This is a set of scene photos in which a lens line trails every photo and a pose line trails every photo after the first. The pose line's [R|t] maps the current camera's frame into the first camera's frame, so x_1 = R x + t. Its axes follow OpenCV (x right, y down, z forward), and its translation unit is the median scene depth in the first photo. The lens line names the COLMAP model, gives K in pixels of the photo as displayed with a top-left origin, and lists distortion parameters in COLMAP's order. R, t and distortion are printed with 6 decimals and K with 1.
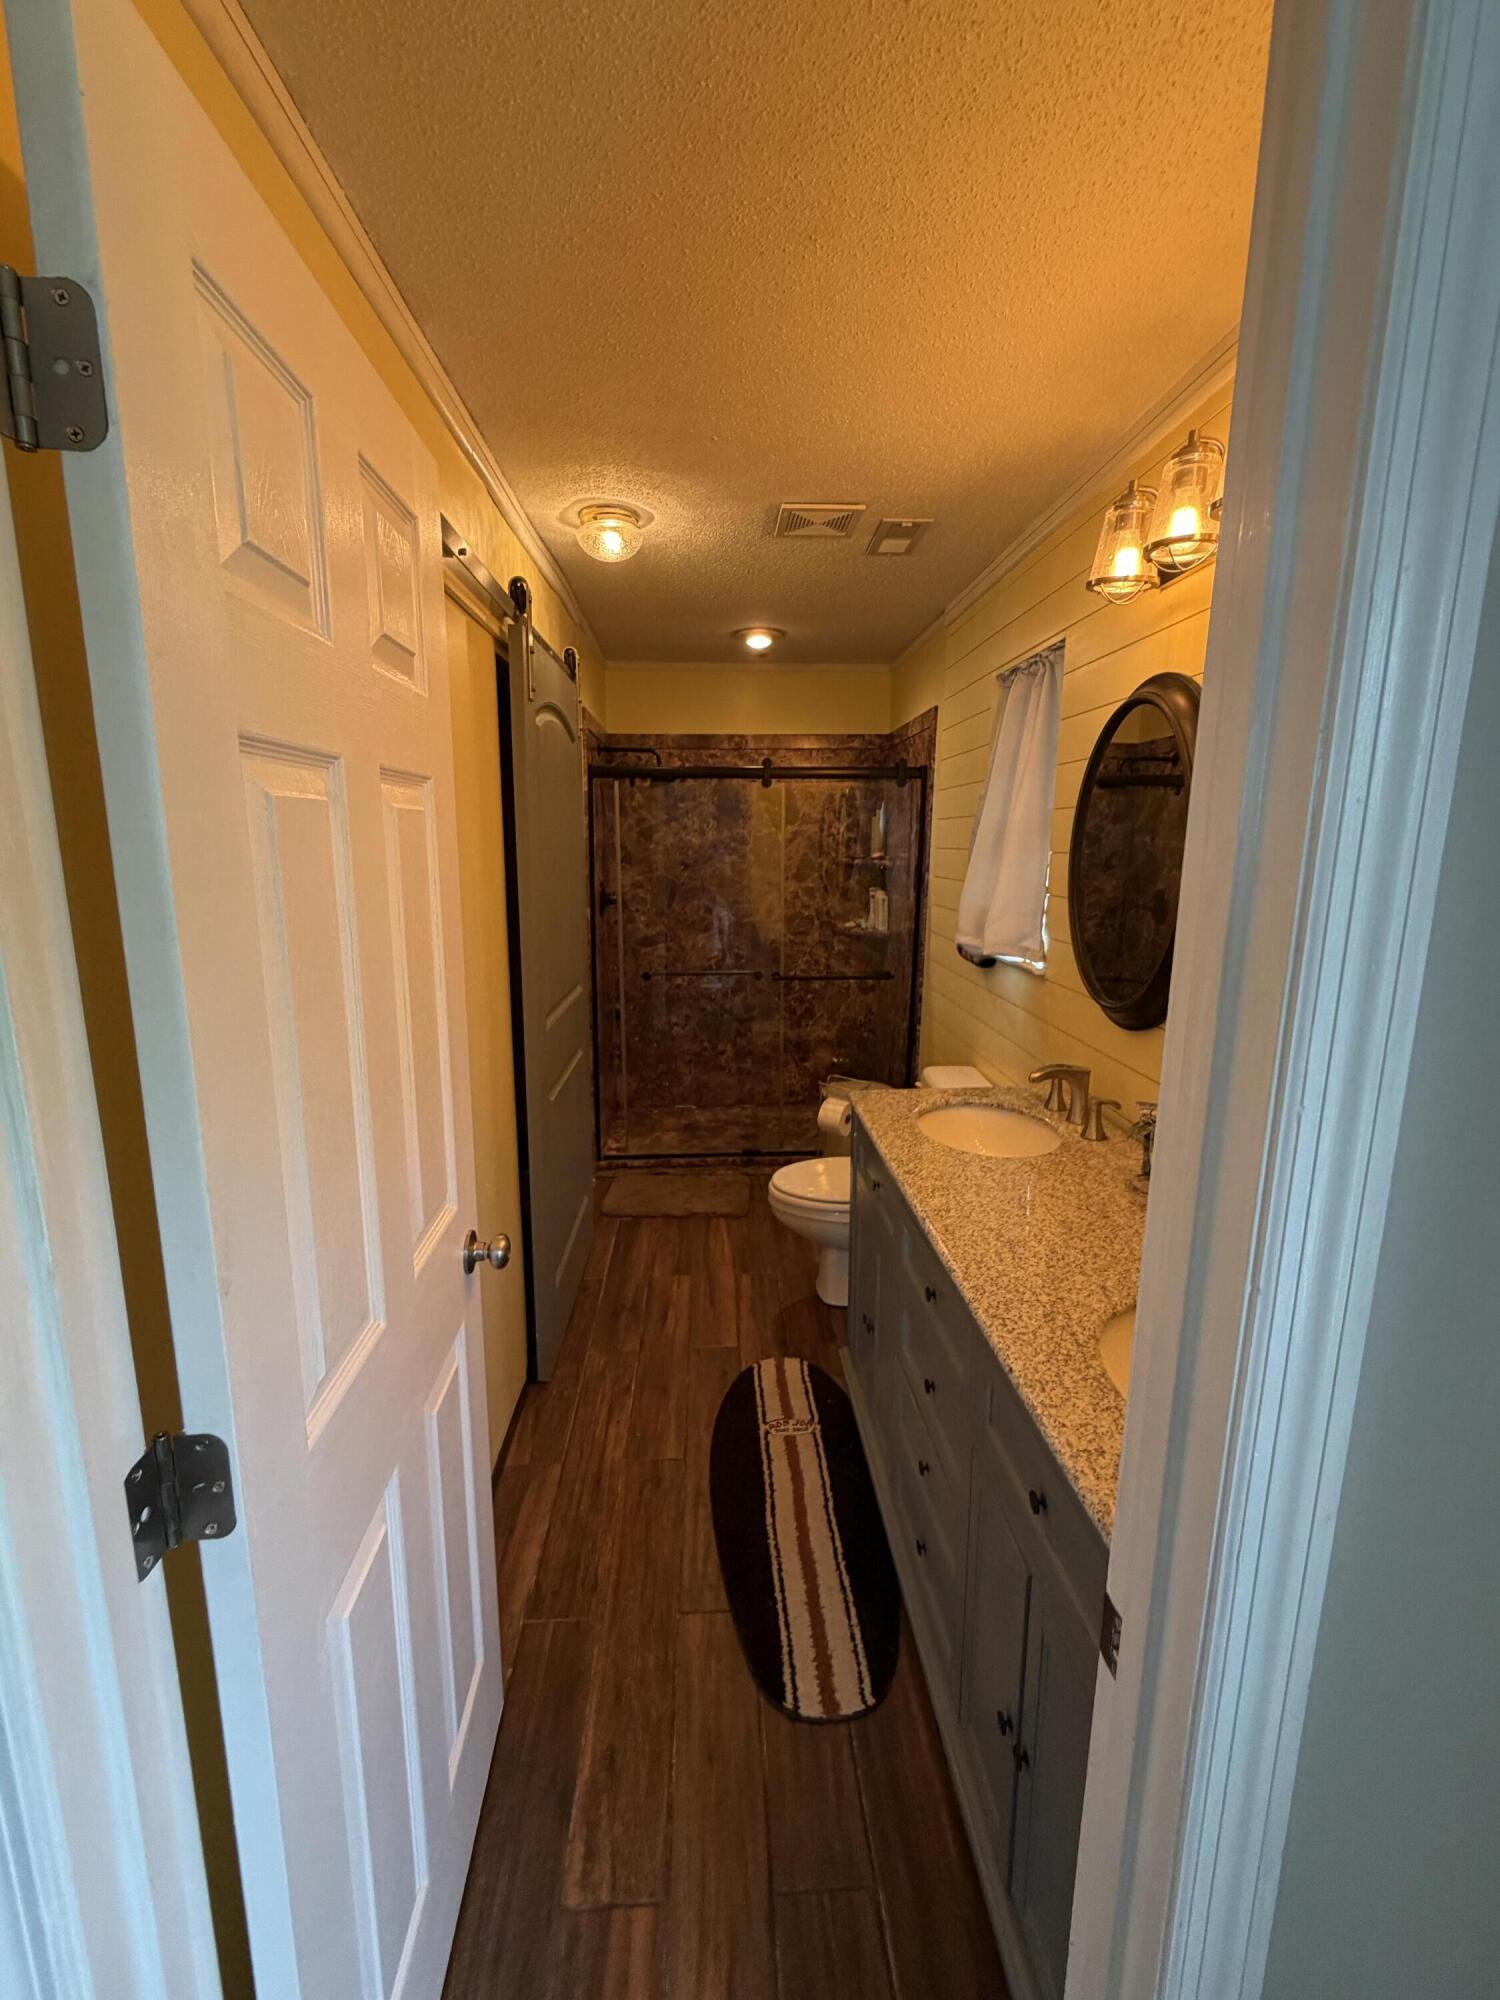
lens RADIAL K [[807.8, 0, 752.1], [0, 807.8, 995.2], [0, 0, 1]] dist [-0.009605, -0.000527]
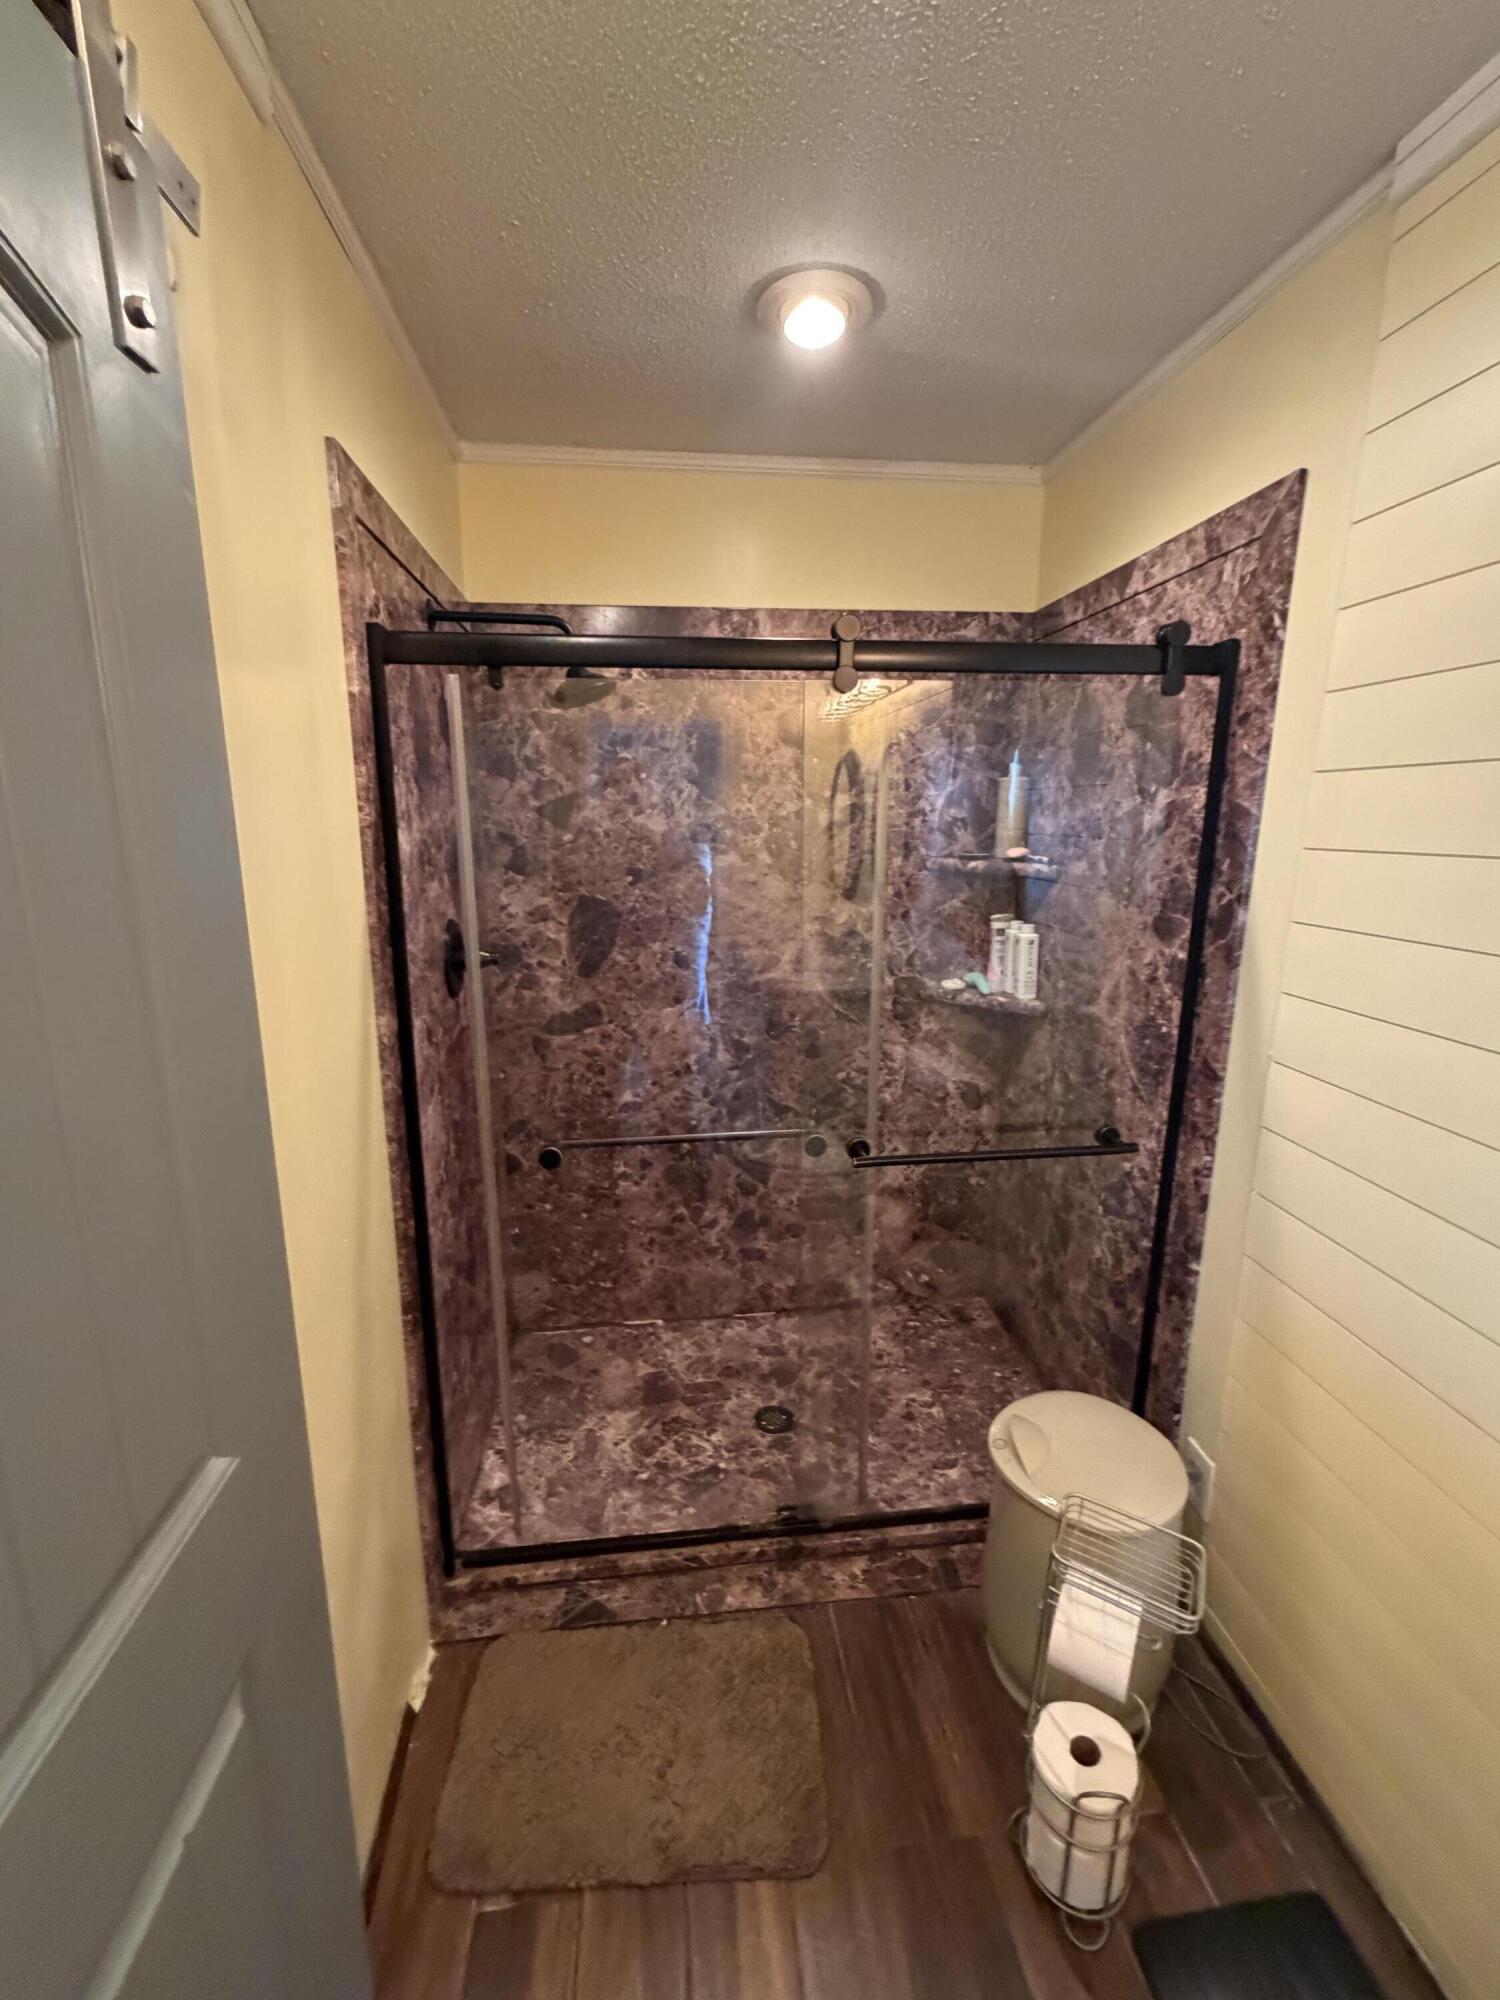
lens RADIAL K [[807.8, 0, 745.4], [0, 807.8, 993.7], [0, 0, 1]] dist [-0.009605, -0.000527]
pose [[0.998148, -0.018085, 0.058080, -0.044640], [0.016732, 0.999579, 0.023705, -0.097199], [-0.058484, -0.022689, 0.998030, 0.488833]]
